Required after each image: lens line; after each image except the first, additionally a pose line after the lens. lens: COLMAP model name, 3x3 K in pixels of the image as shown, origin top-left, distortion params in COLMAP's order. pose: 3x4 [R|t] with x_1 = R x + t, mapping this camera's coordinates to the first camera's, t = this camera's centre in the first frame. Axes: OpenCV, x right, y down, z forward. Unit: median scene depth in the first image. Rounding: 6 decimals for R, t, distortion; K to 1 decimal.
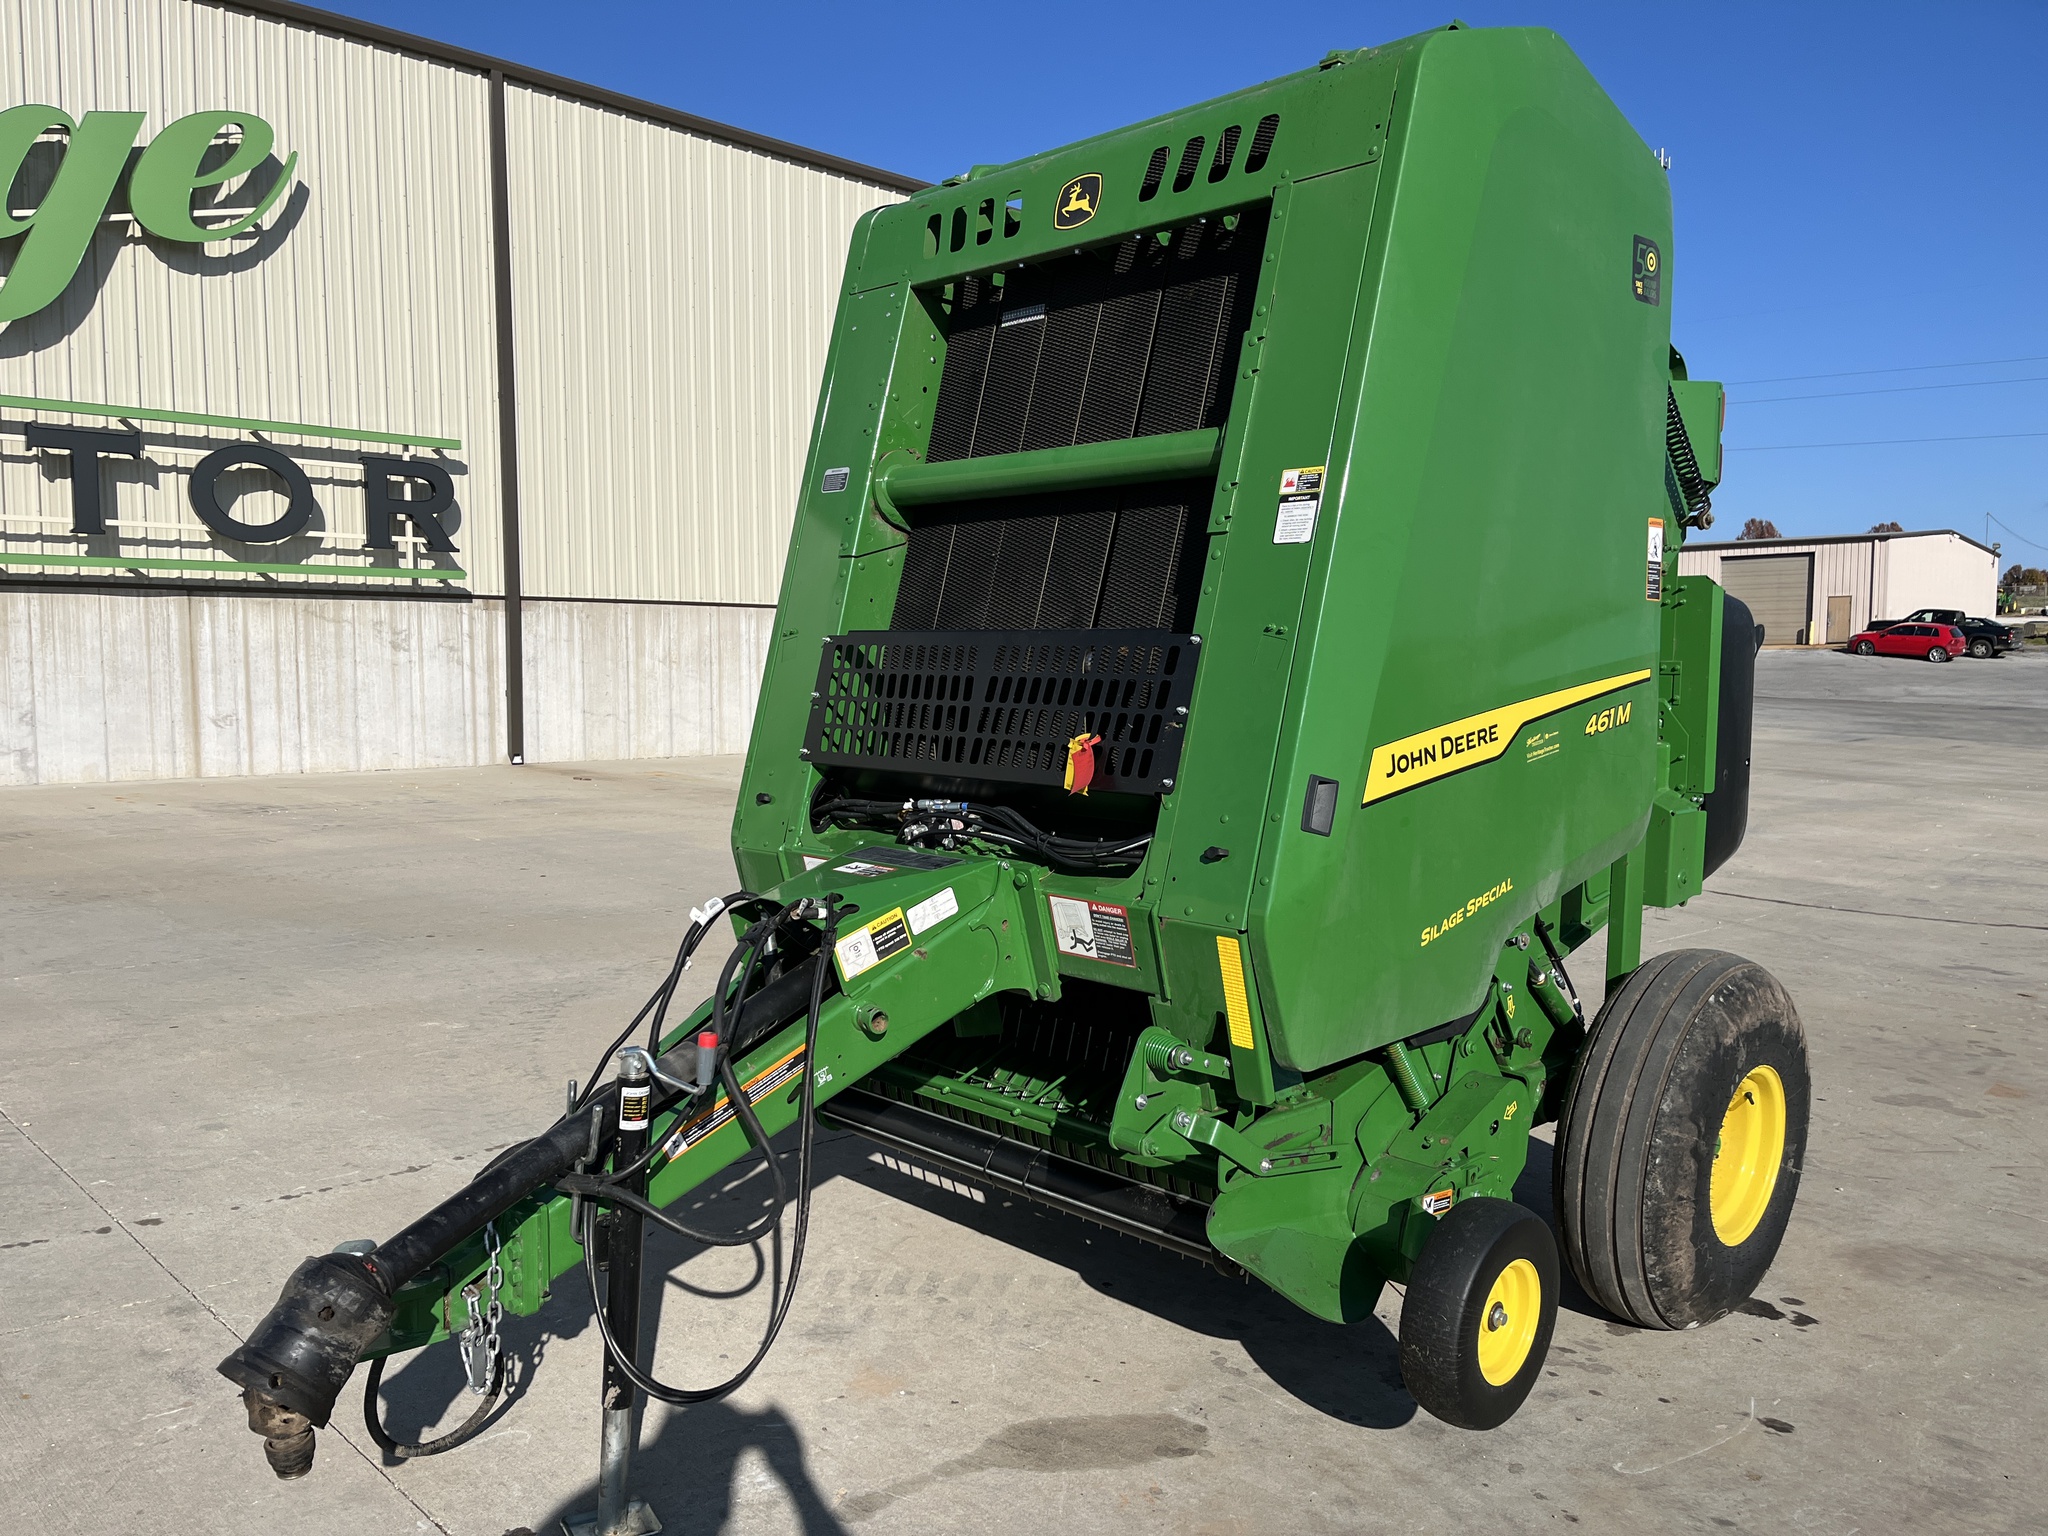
lens RADIAL K [[1536.8, 0, 1025.1], [0, 1536.8, 784.9], [0, 0, 1]] dist [0.060686, -0.079046]
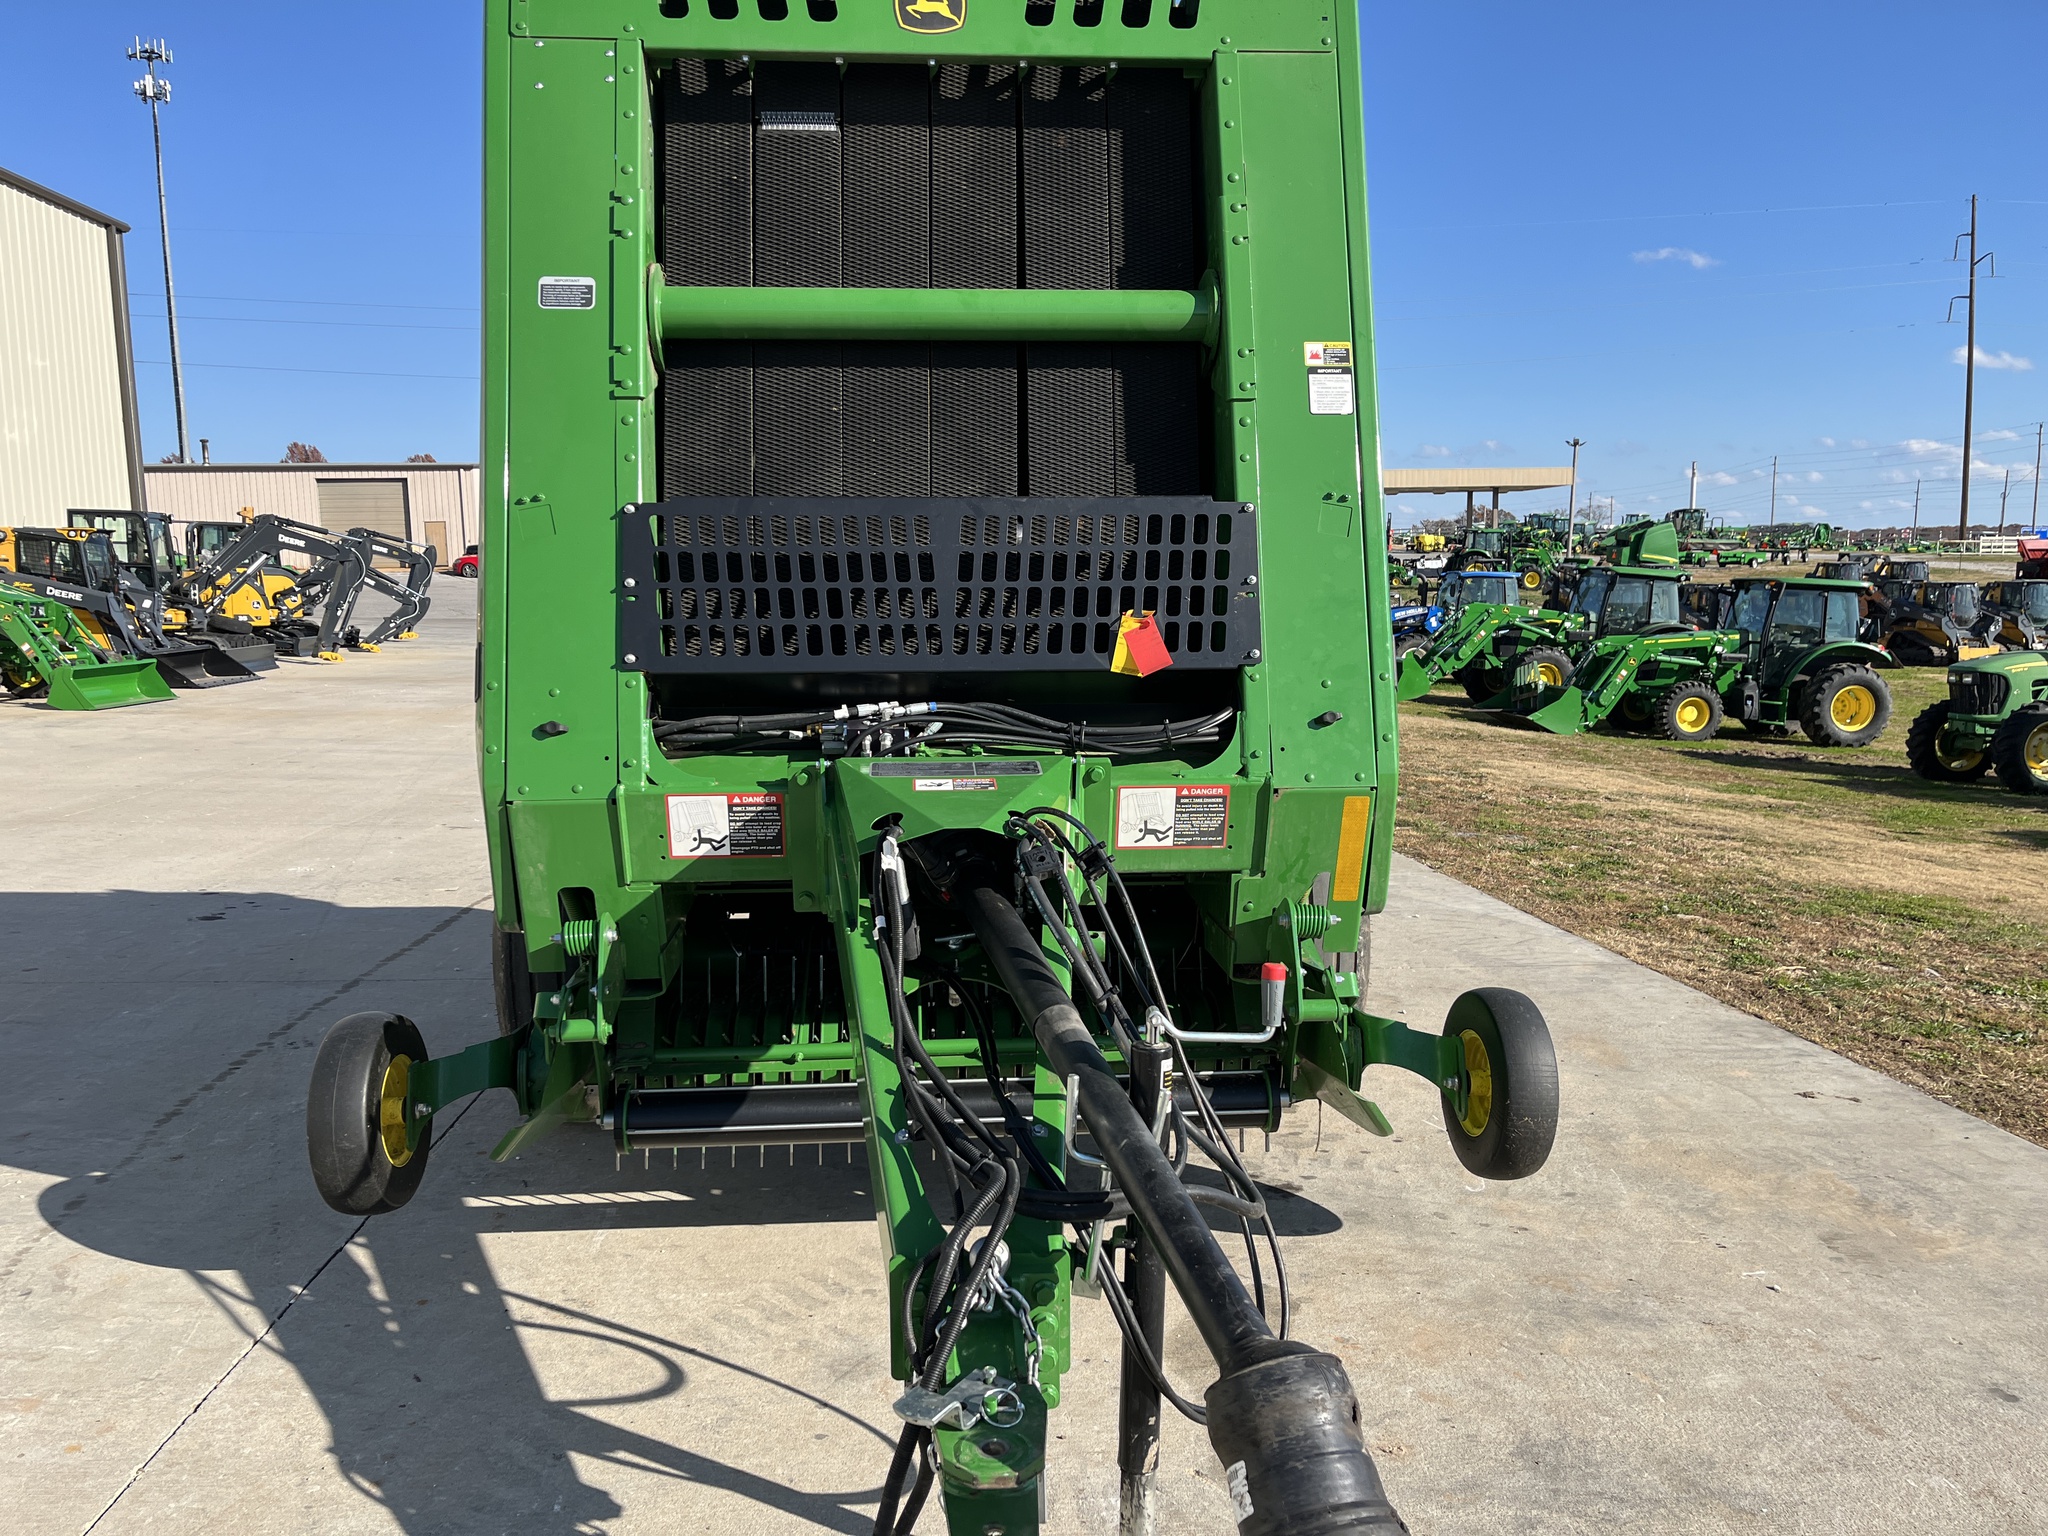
lens RADIAL K [[1536.8, 0, 1025.1], [0, 1536.8, 784.9], [0, 0, 1]] dist [0.060686, -0.079046]
pose [[0.652450, -0.112143, 0.749489, -0.157628], [0.076330, 0.993686, 0.082234, -0.002177], [-0.753978, 0.003555, 0.656890, 0.097314]]
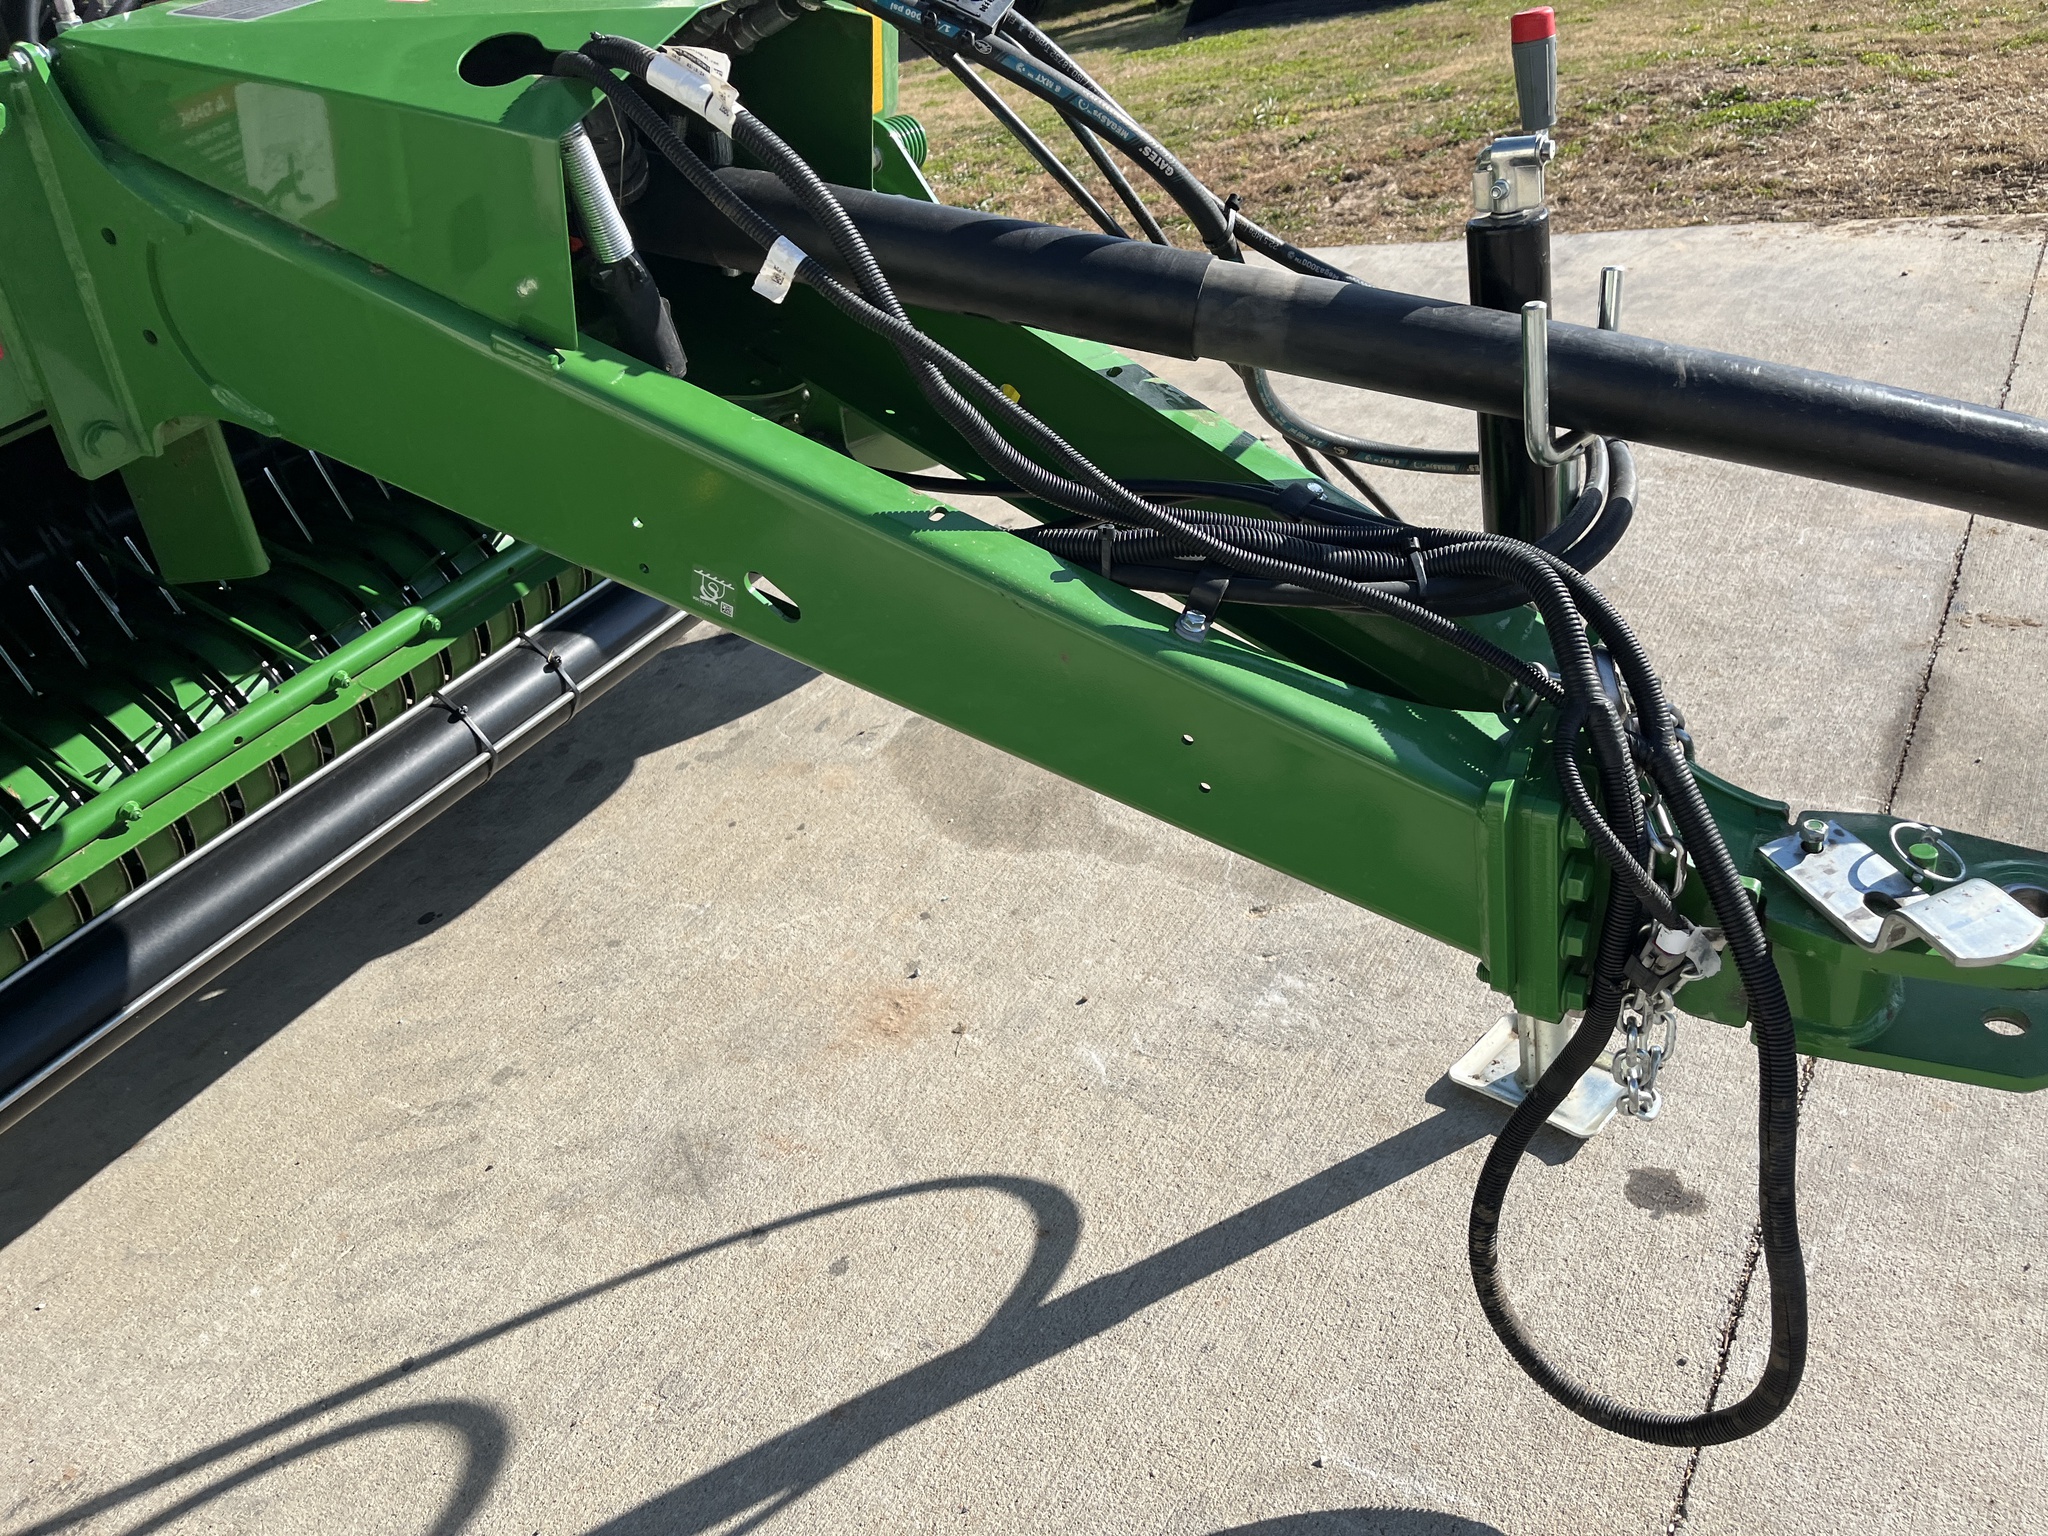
lens RADIAL K [[1569.8, 0, 1029.3], [0, 1569.8, 788.4], [0, 0, 1]] dist [0.065266, -0.113896]
pose [[-0.223753, -0.513817, 0.828207, -0.118315], [0.262708, 0.786506, 0.558921, 0.007332], [-0.938573, 0.342637, -0.041000, 0.216787]]
